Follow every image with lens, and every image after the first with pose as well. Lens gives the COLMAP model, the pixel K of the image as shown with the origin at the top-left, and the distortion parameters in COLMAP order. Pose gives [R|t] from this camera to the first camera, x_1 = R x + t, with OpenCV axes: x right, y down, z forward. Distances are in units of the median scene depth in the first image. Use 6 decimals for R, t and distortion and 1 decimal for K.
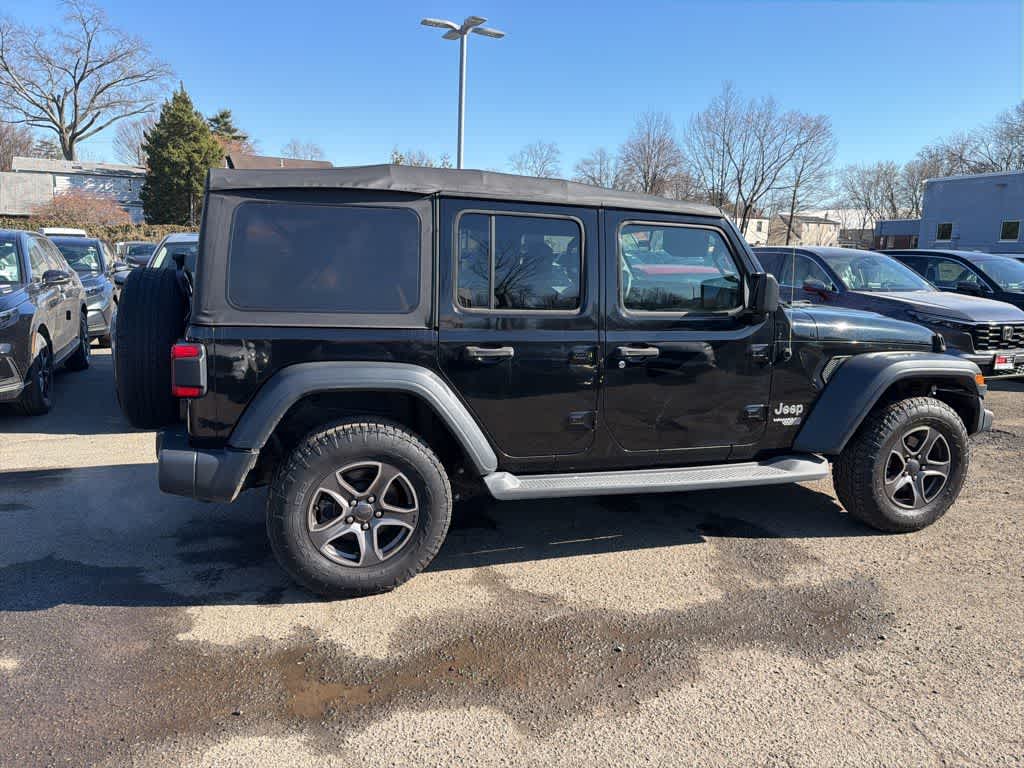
lens RADIAL K [[724.1, 0, 506.6], [0, 724.1, 381.5], [0, 0, 1]] dist [0.041089, -0.041953]
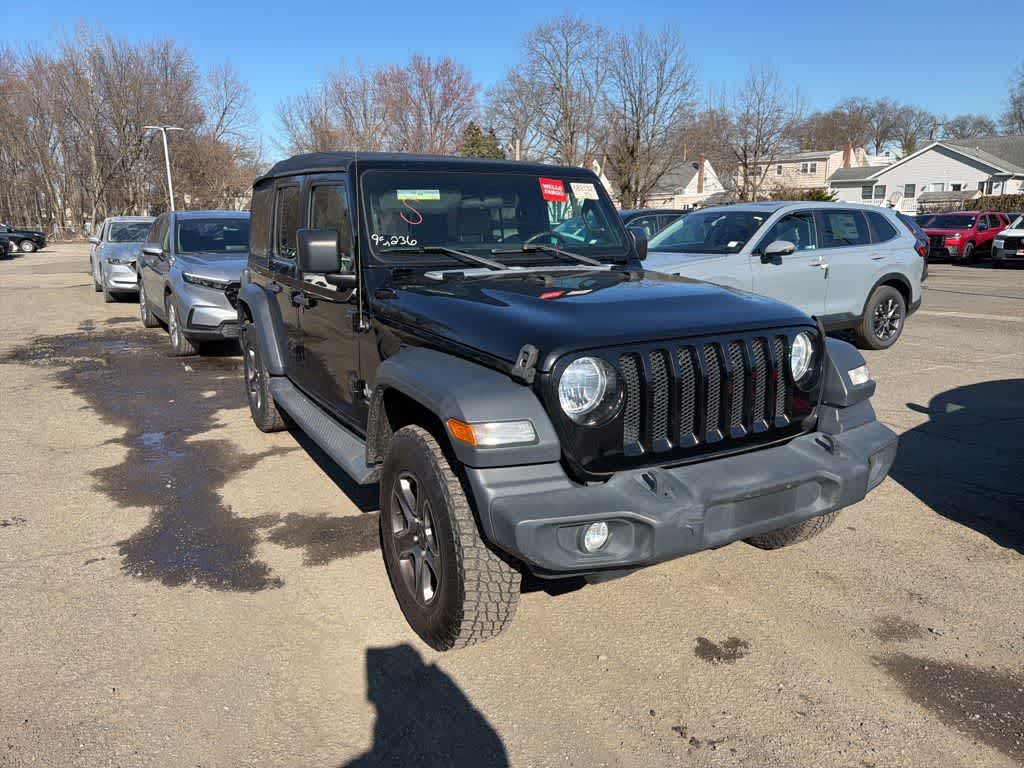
lens RADIAL K [[724.4, 0, 499.8], [0, 724.4, 383.6], [0, 0, 1]] dist [0.038043, -0.047873]
pose [[0.183349, 0.190215, -0.964470, 1.216383], [-0.158859, 0.973939, 0.161883, -0.131351], [0.970127, 0.123533, 0.208788, 0.965036]]
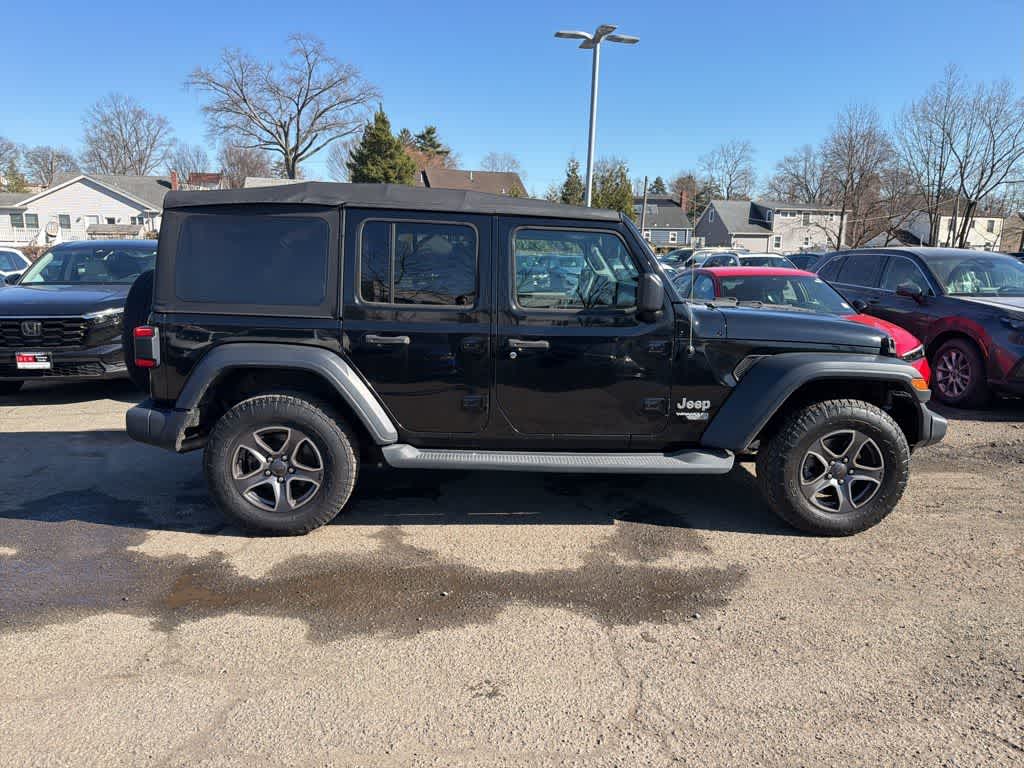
lens RADIAL K [[724.5, 0, 508.0], [0, 724.5, 391.8], [0, 0, 1]] dist [0.055018, -0.073545]
pose [[0.965823, 0.040523, -0.256014, 0.395472], [-0.039157, 0.999179, 0.010433, 0.019574], [0.256227, -0.000052, 0.966617, -0.073229]]
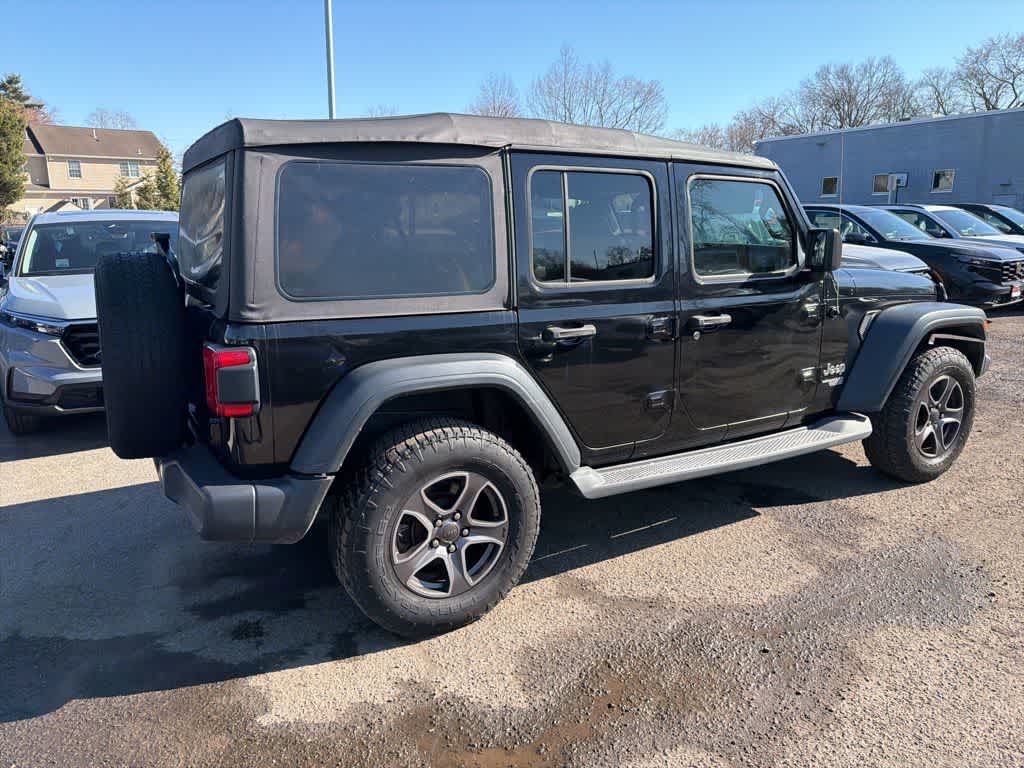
lens RADIAL K [[724.1, 0, 506.6], [0, 724.1, 381.5], [0, 0, 1]] dist [0.041089, -0.041953]
pose [[0.976891, -0.081693, 0.197509, -0.230738], [0.073609, 0.996134, 0.047942, -0.024165], [-0.200662, -0.032296, 0.979128, 0.137487]]
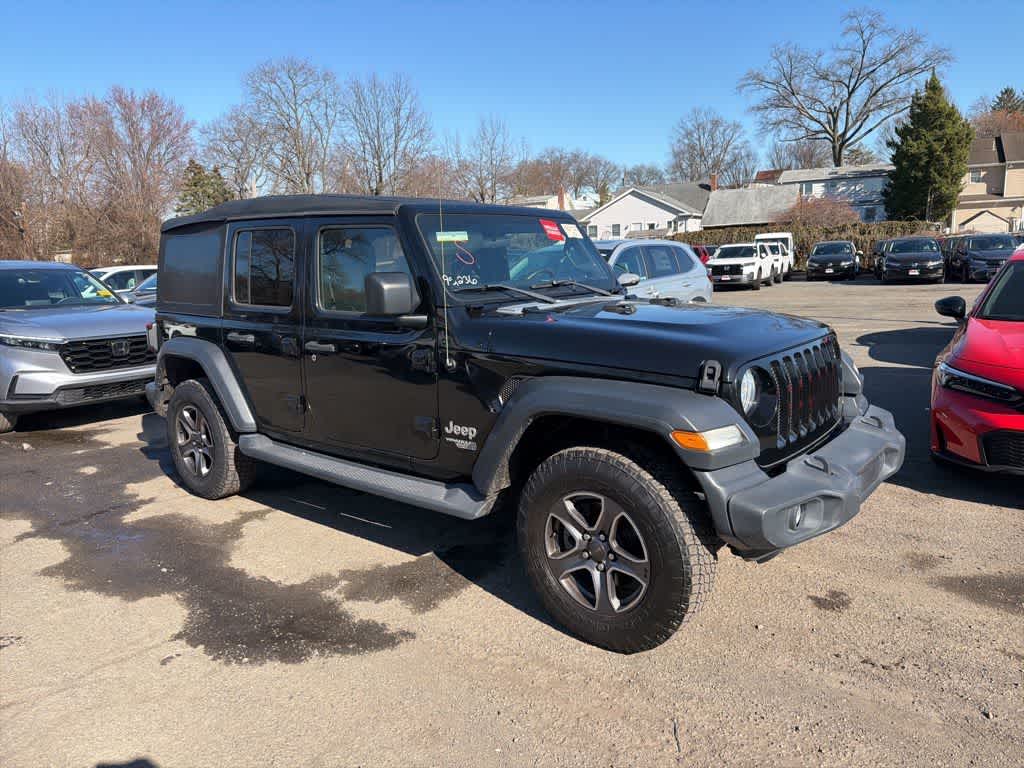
lens RADIAL K [[728.4, 0, 512.0], [0, 728.4, 384.0], [0, 0, 1]] dist [0.029814, -0.043263]
pose [[0.536100, 0.105392, -0.837550, 1.123168], [-0.100550, 0.993085, 0.060603, -0.072705], [0.838145, 0.051726, 0.542990, 0.584381]]
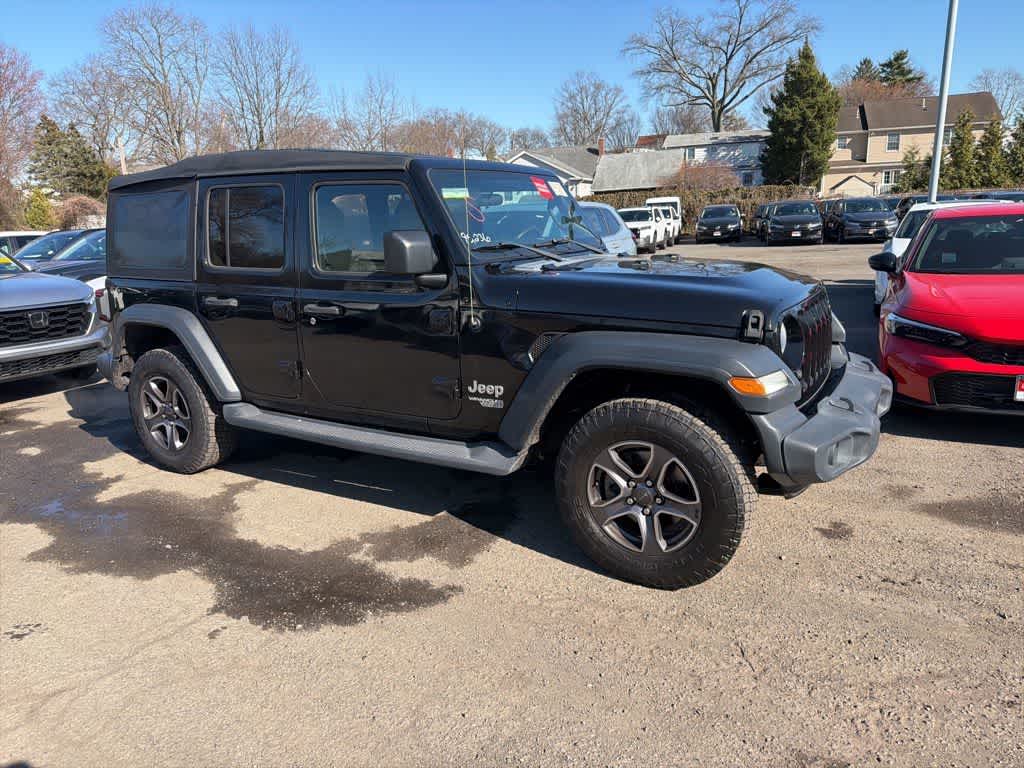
lens RADIAL K [[726.2, 0, 507.3], [0, 726.2, 394.9], [0, 0, 1]] dist [0.036651, -0.053937]
pose [[0.654356, 0.133642, -0.744283, 1.037414], [-0.079604, 0.990964, 0.107950, -0.048398], [0.751985, -0.011390, 0.659082, 0.455478]]
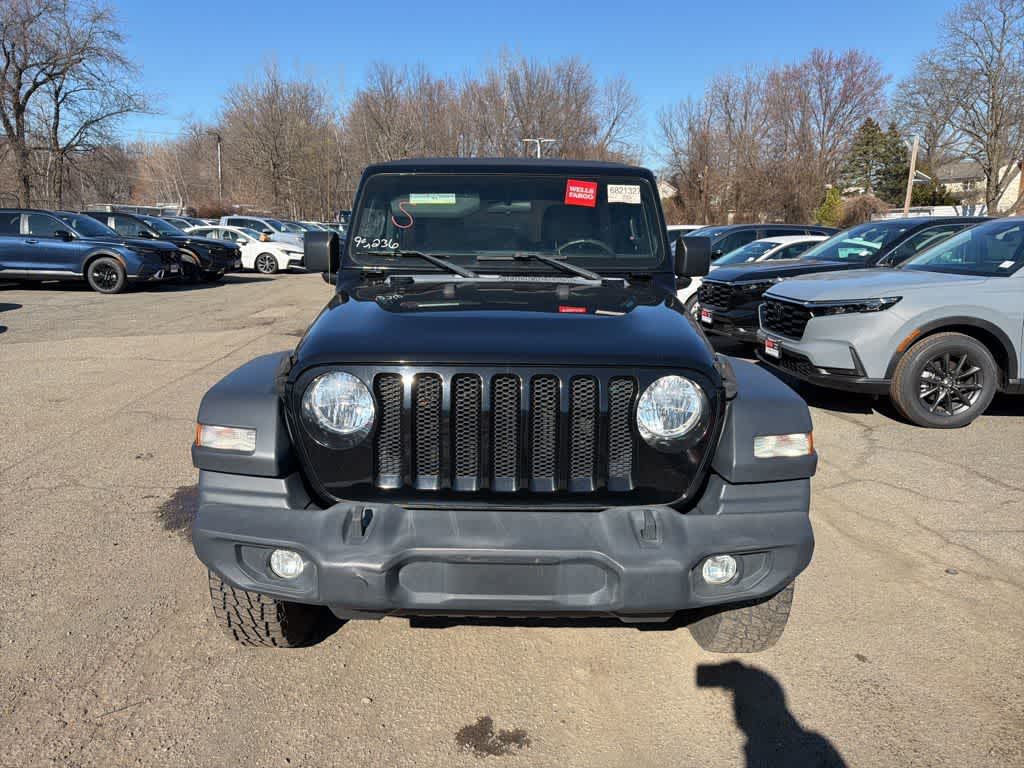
lens RADIAL K [[724.1, 0, 506.6], [0, 724.1, 381.5], [0, 0, 1]] dist [0.041089, -0.041953]
pose [[-0.311373, 0.172790, -0.934447, 1.130278], [-0.183498, 0.953891, 0.237530, -0.214064], [0.932403, 0.245429, -0.265309, 1.416269]]
